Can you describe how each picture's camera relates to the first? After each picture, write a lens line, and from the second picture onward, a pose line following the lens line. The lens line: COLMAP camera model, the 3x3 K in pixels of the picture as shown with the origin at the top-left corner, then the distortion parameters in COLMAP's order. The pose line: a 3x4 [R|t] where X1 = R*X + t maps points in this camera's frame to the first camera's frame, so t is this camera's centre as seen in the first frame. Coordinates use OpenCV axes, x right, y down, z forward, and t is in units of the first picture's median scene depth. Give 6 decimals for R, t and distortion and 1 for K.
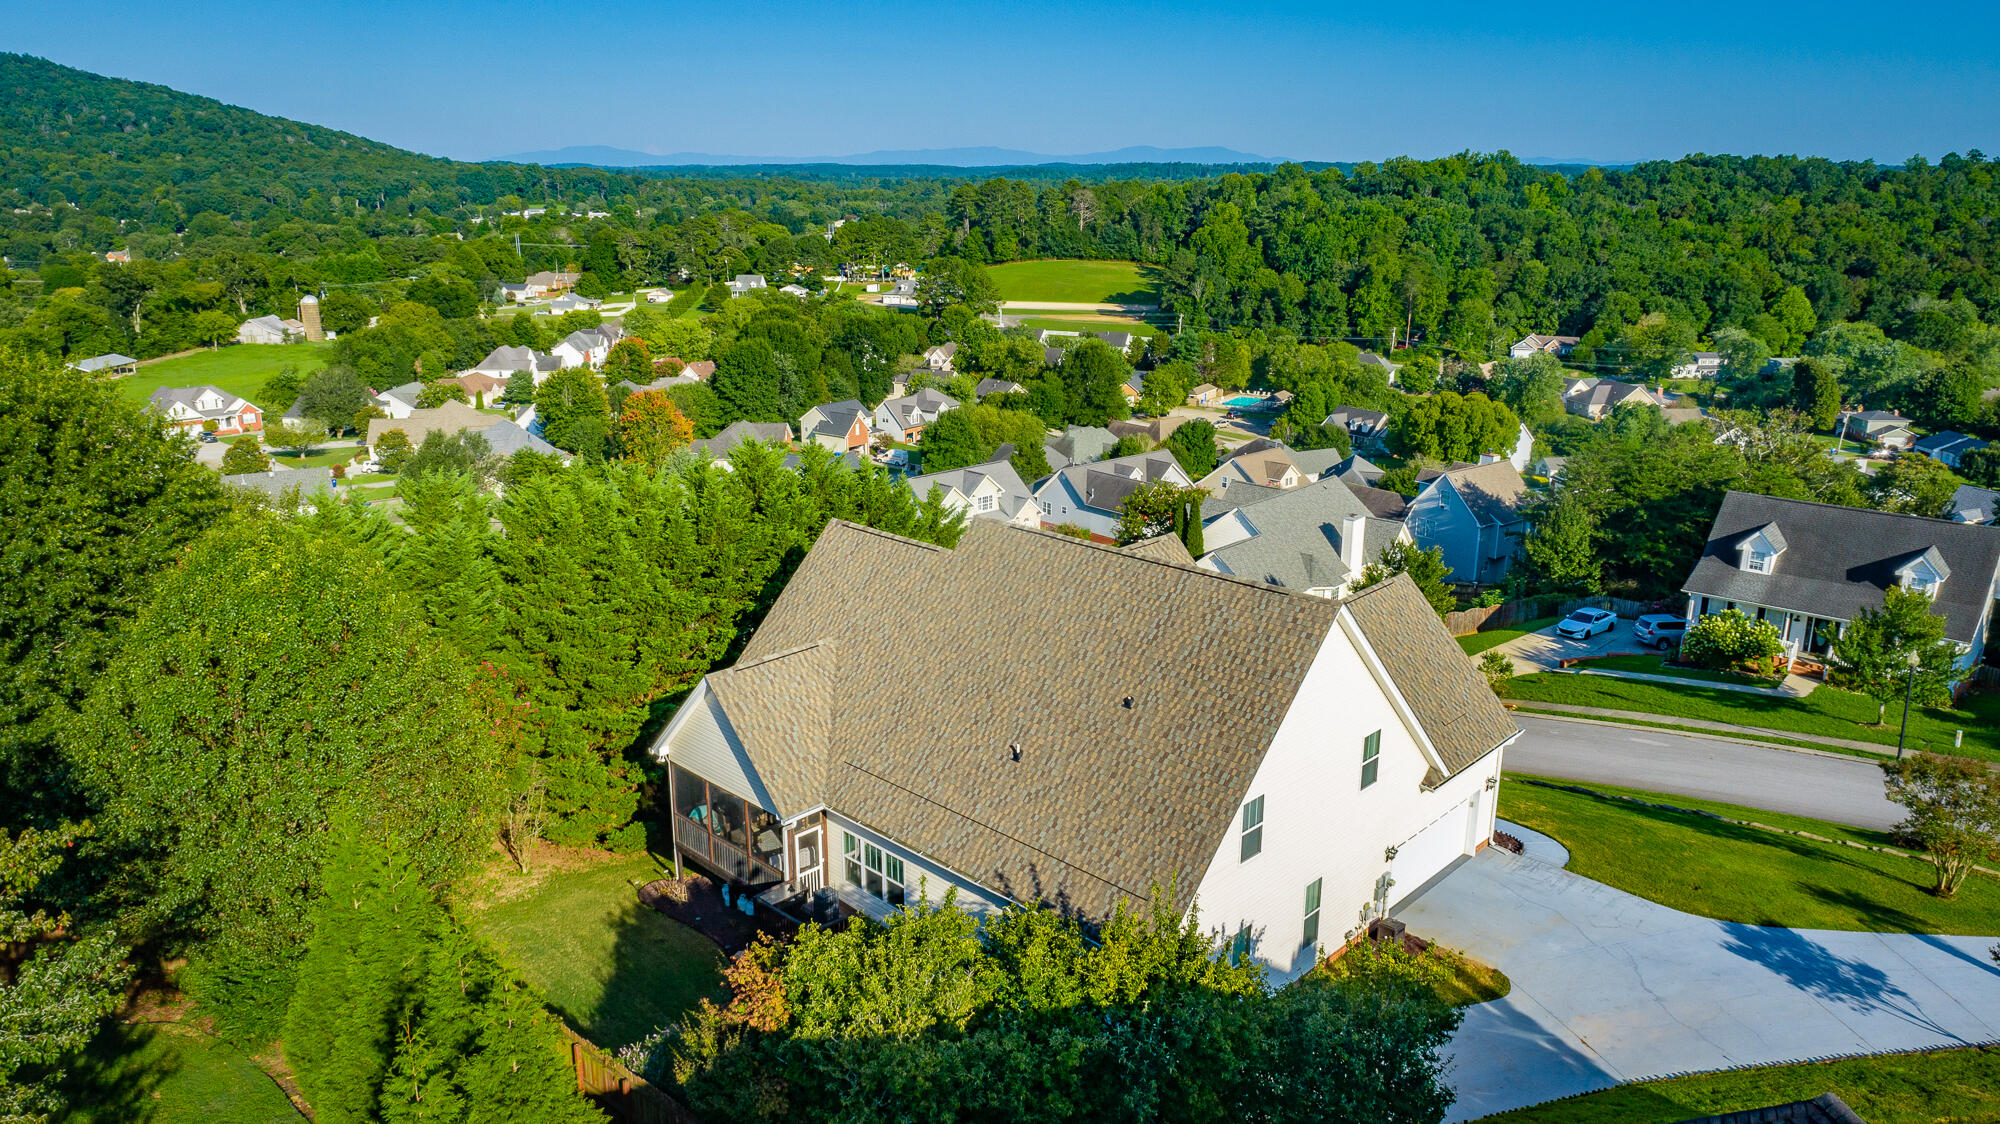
lens RADIAL K [[1355.3, 0, 998.4], [0, 1355.3, 567.2], [0, 0, 1]] dist [-0.017196, 0.013919]
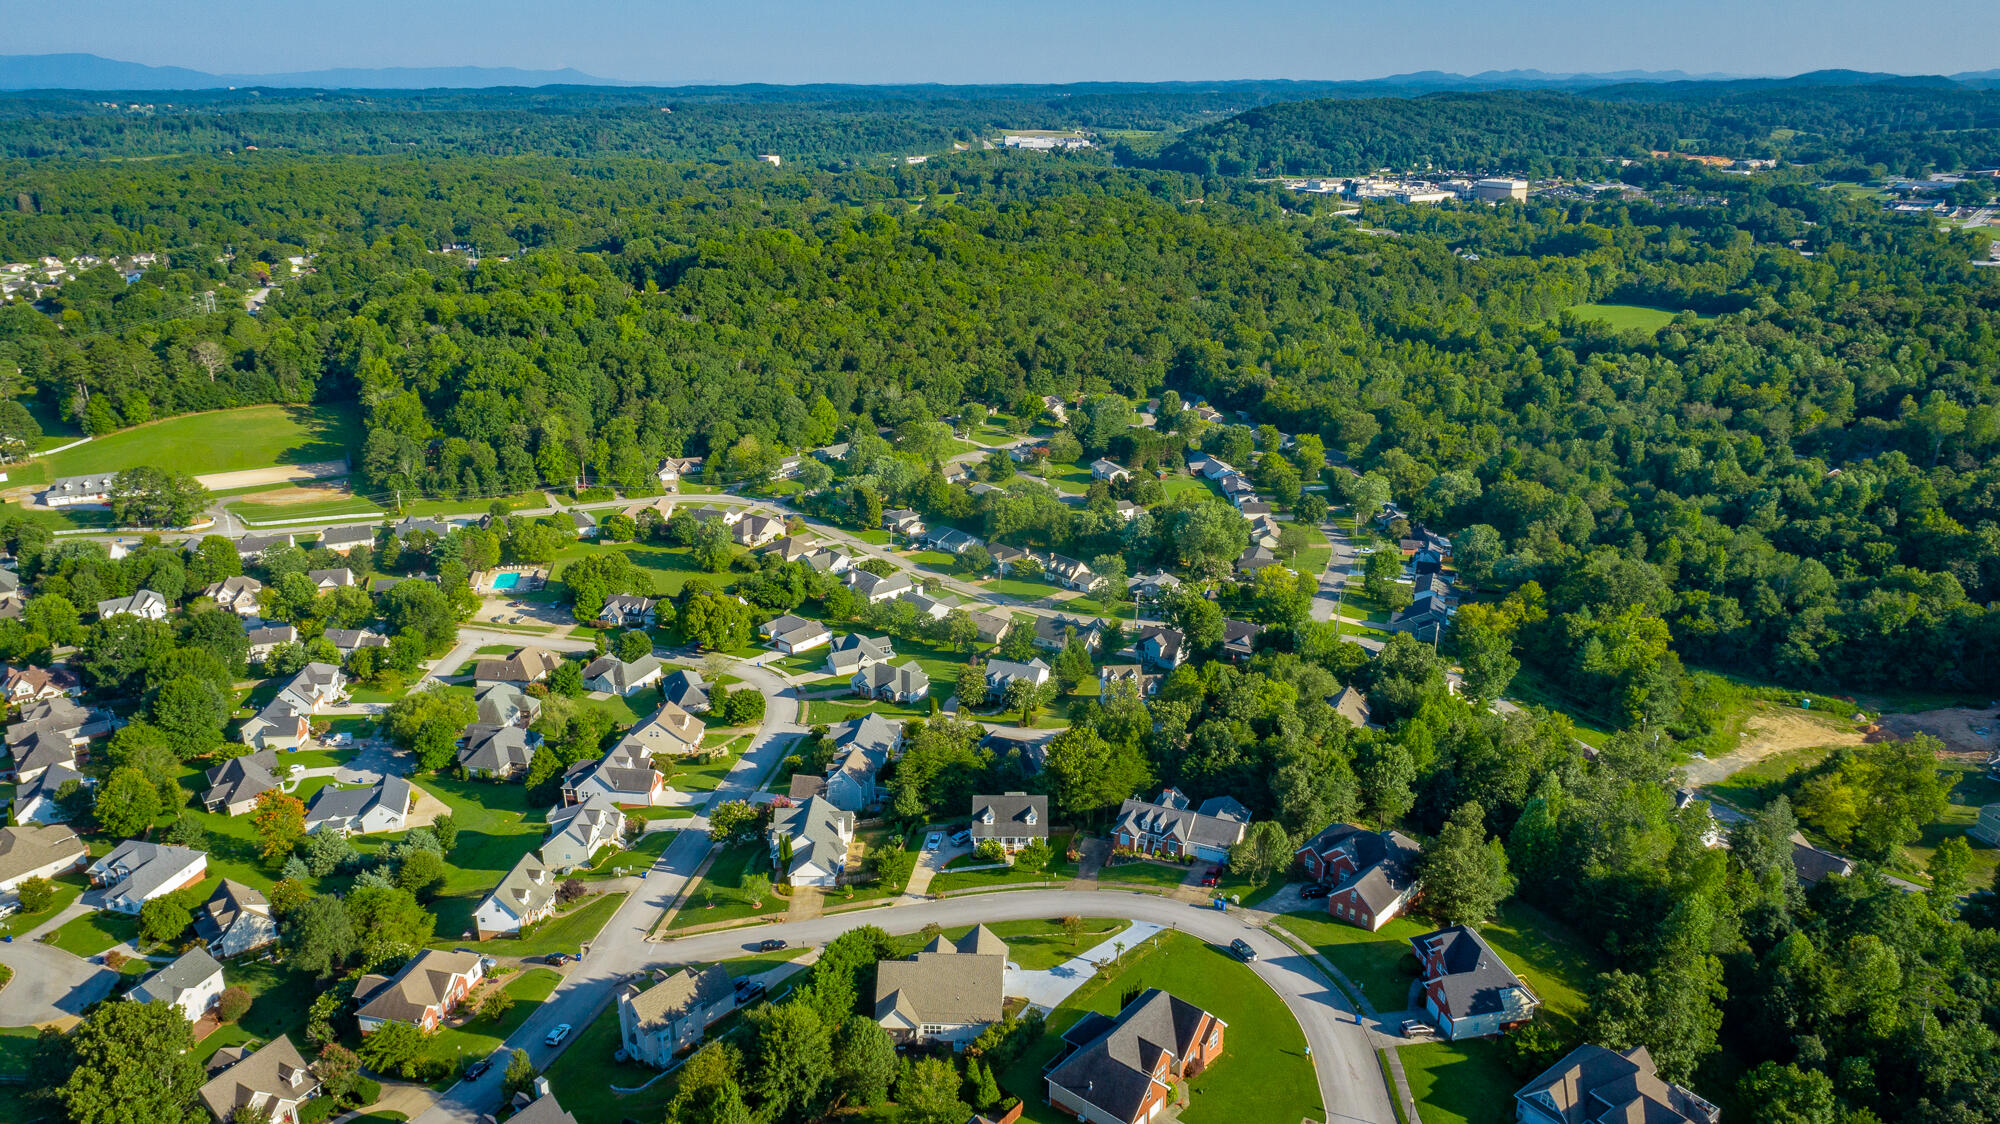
lens RADIAL K [[1355.3, 0, 1006.5], [0, 1355.3, 559.6], [0, 0, 1]] dist [-0.017196, 0.013919]
pose [[0.747706, -0.224892, 0.624787, -0.270895], [0.188281, 0.974089, 0.125301, -0.212631], [-0.636778, 0.023947, 0.770675, -0.323203]]
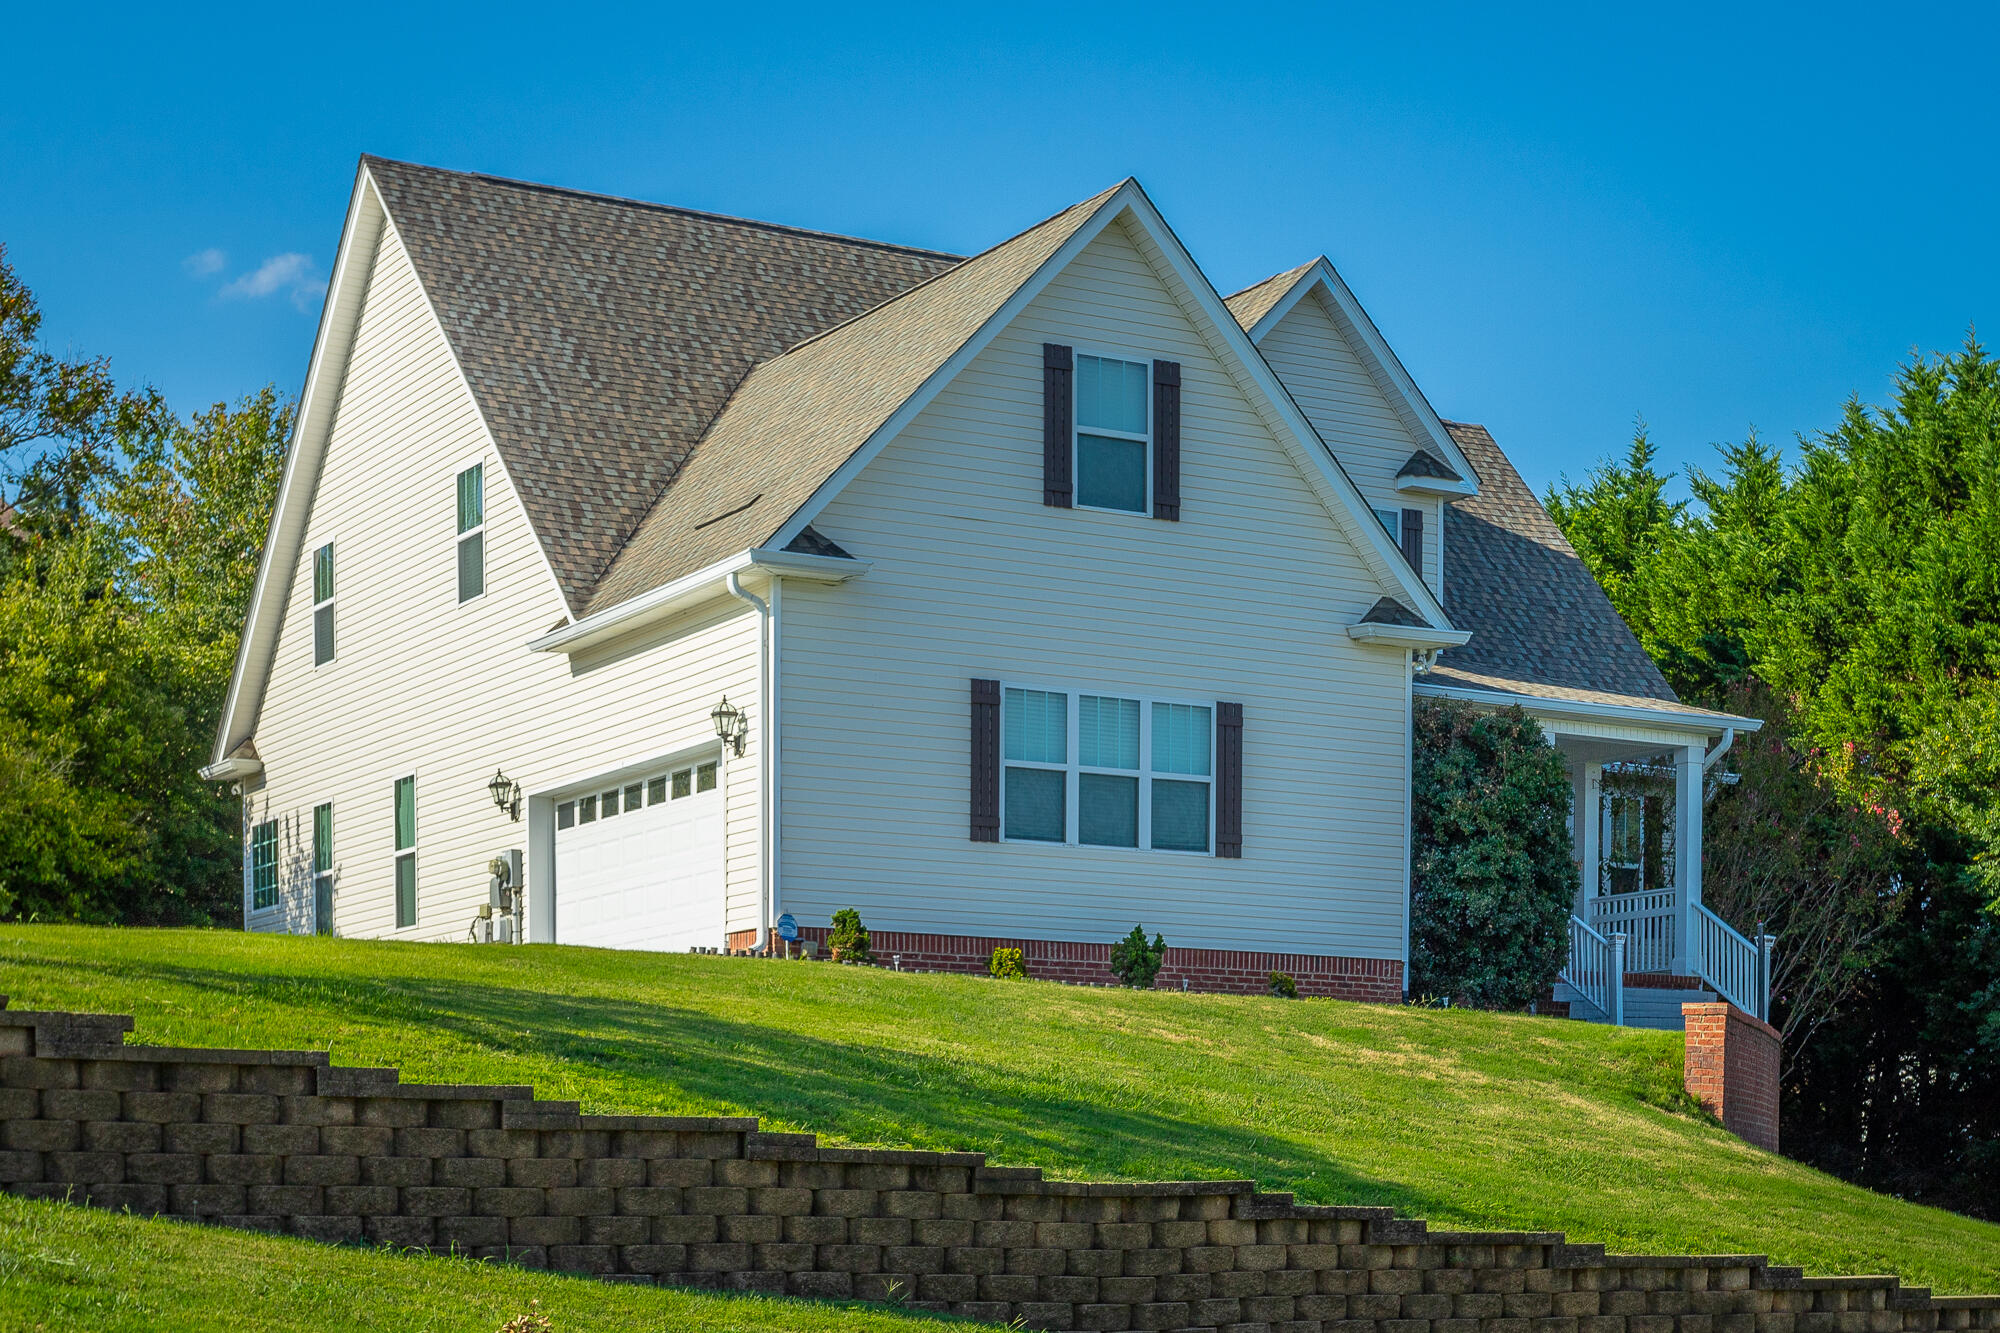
lens RADIAL K [[3397.3, 0, 1069.3], [0, 3397.3, 1383.0], [0, 0, 1]] dist [0.003009, 0.000000]
pose [[-0.256805, 0.043712, -0.965474, 0.127182], [-0.272301, 0.955234, 0.115677, 0.021757], [0.927310, 0.292606, -0.233406, 0.146200]]
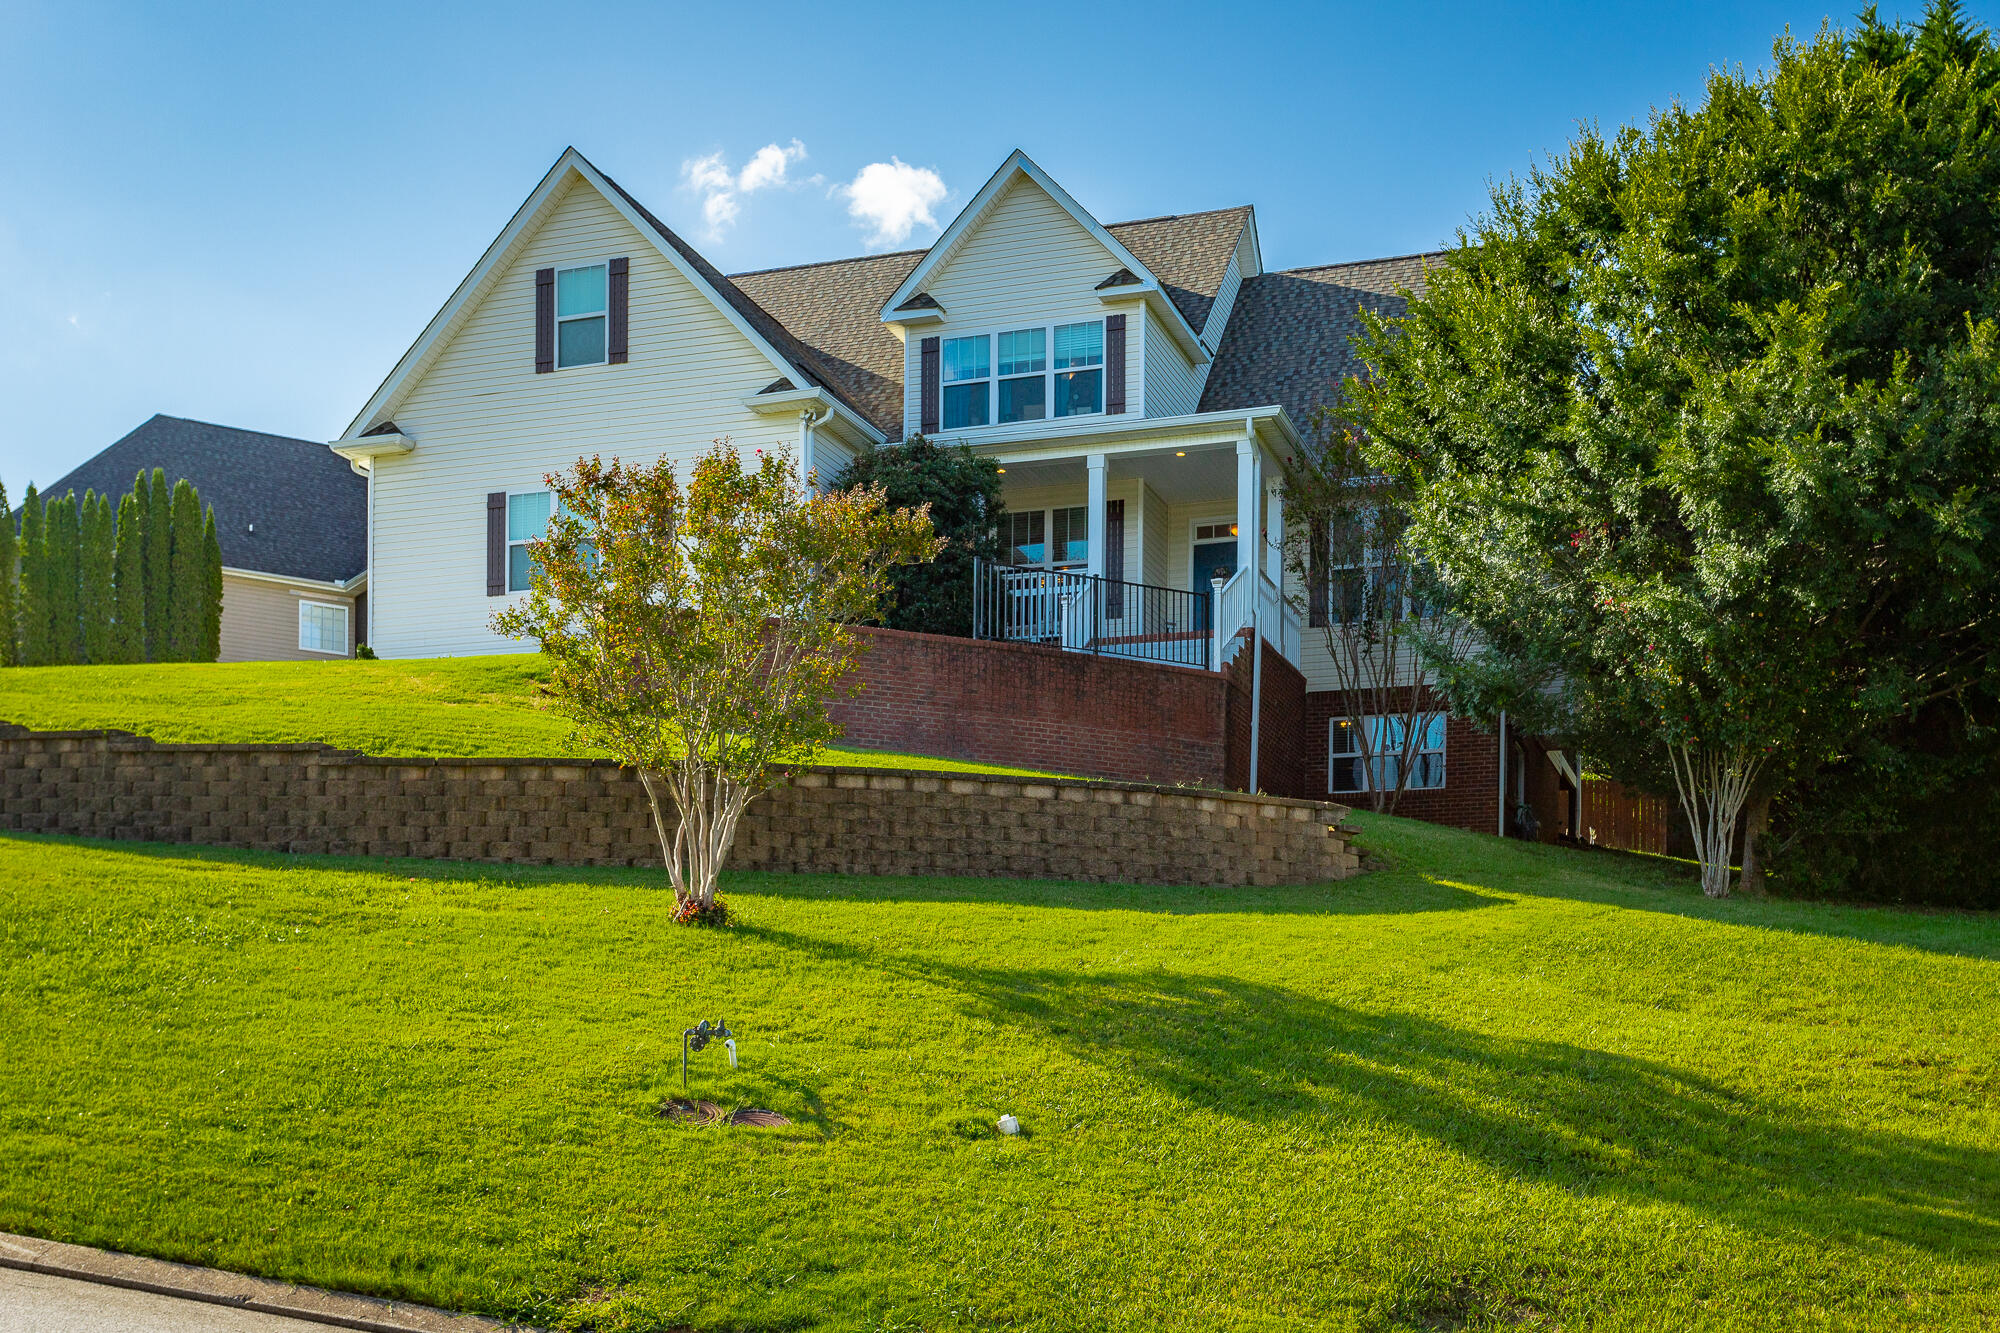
lens RADIAL K [[2079.3, 0, 941.2], [0, 2079.3, 1044.4], [0, 0, 1]] dist [-0.004244, 0.003533]
pose [[-0.911927, -0.022977, -0.409708, 0.056790], [-0.129187, 0.963738, 0.233497, 0.014540], [0.389486, 0.265861, -0.881827, 0.212168]]
